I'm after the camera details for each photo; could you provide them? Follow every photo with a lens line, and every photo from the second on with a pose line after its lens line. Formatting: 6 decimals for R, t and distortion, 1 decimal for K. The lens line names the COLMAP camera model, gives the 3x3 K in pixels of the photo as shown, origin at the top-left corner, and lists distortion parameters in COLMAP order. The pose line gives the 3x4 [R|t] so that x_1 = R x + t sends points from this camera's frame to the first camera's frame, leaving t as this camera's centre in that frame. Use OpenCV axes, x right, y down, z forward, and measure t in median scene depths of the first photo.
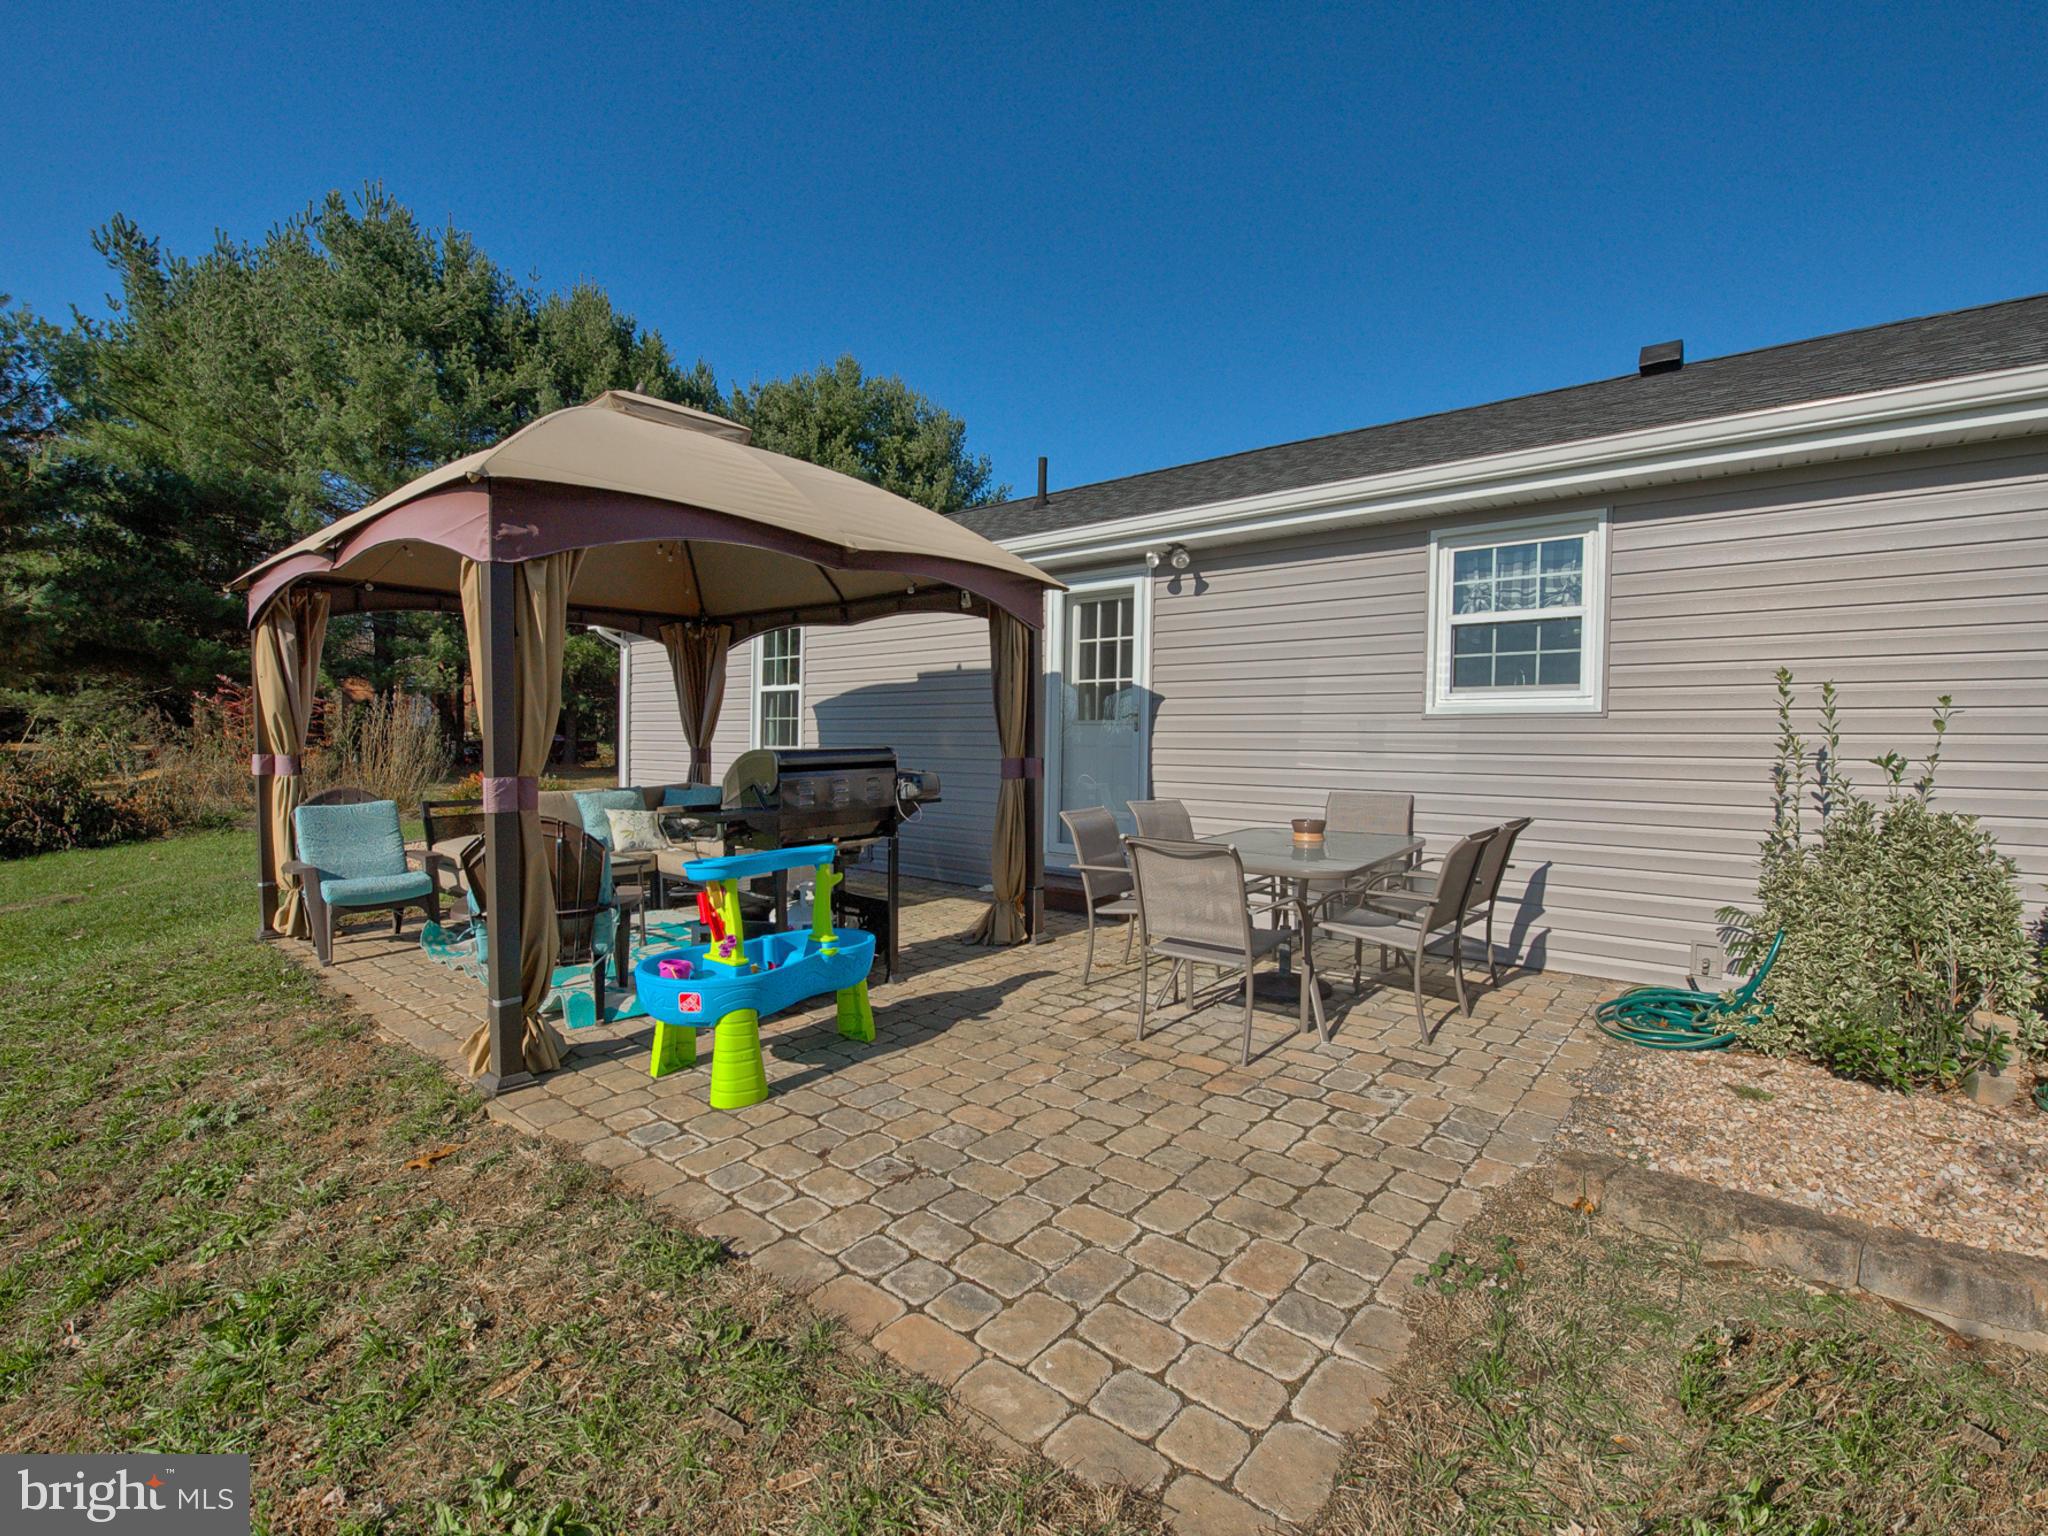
lens RADIAL K [[922.3, 0, 1024.0], [0, 922.3, 768.0], [0, 0, 1]] dist [-0.002717, -0.010711]
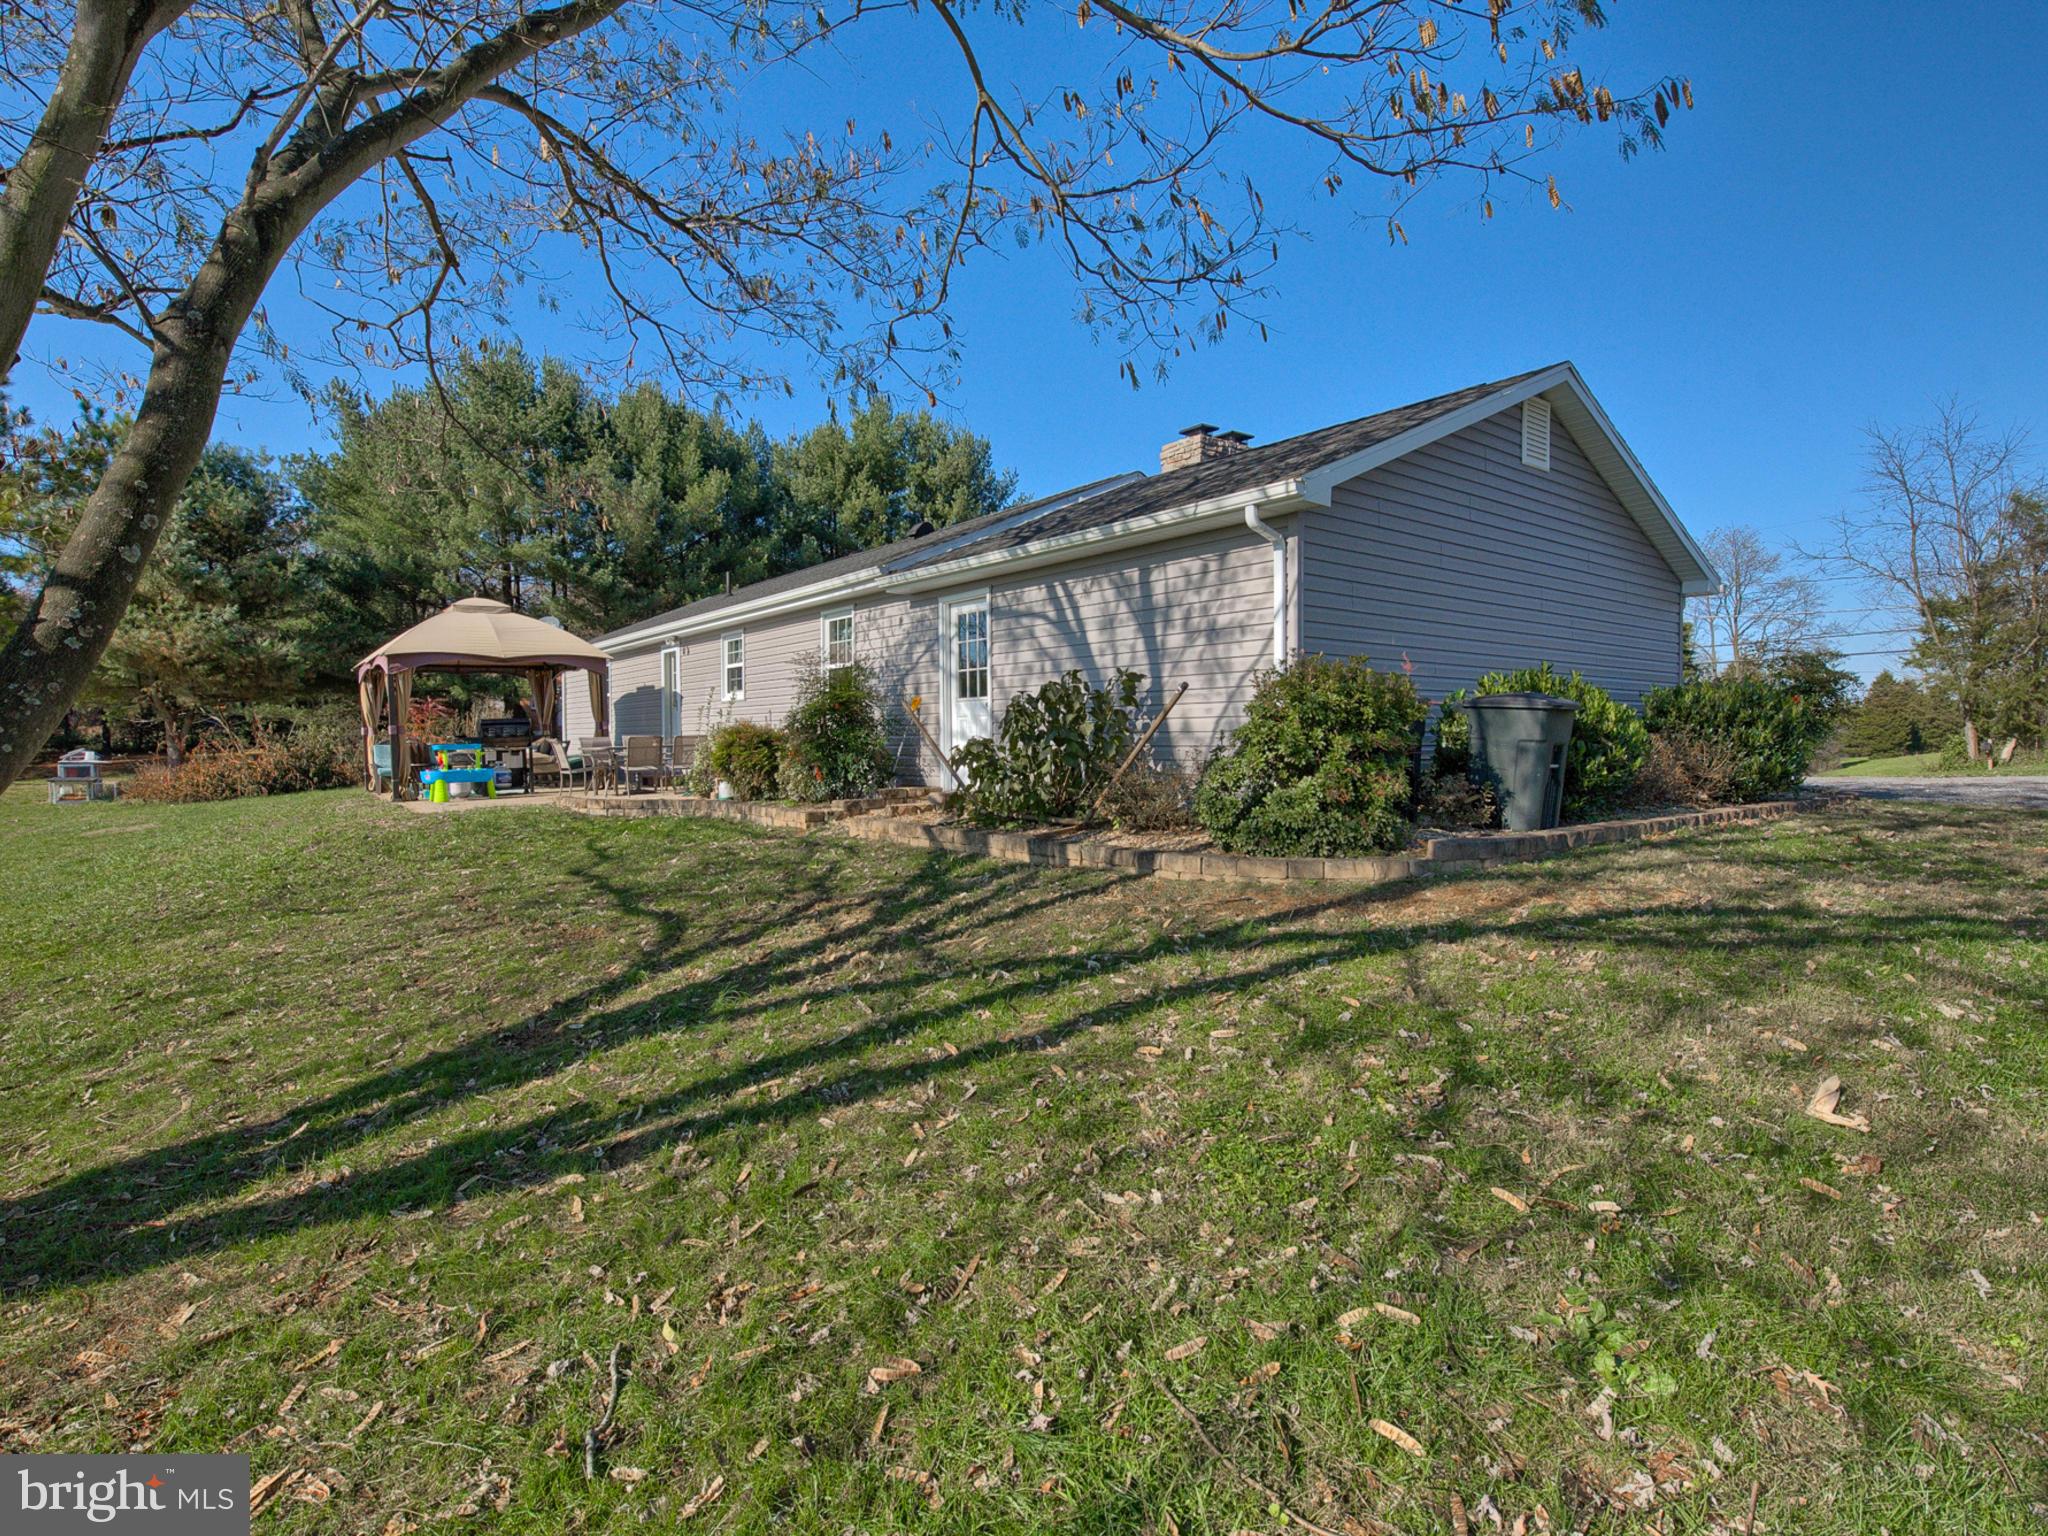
lens RADIAL K [[1044.2, 0, 1024.0], [0, 1044.2, 768.0], [0, 0, 1]] dist [-0.012726, -0.000911]
pose [[0.976430, -0.014887, -0.215319, 1.059974], [0.015450, 0.999880, 0.000931, 0.080021], [0.215279, -0.004236, 0.976543, -0.973394]]
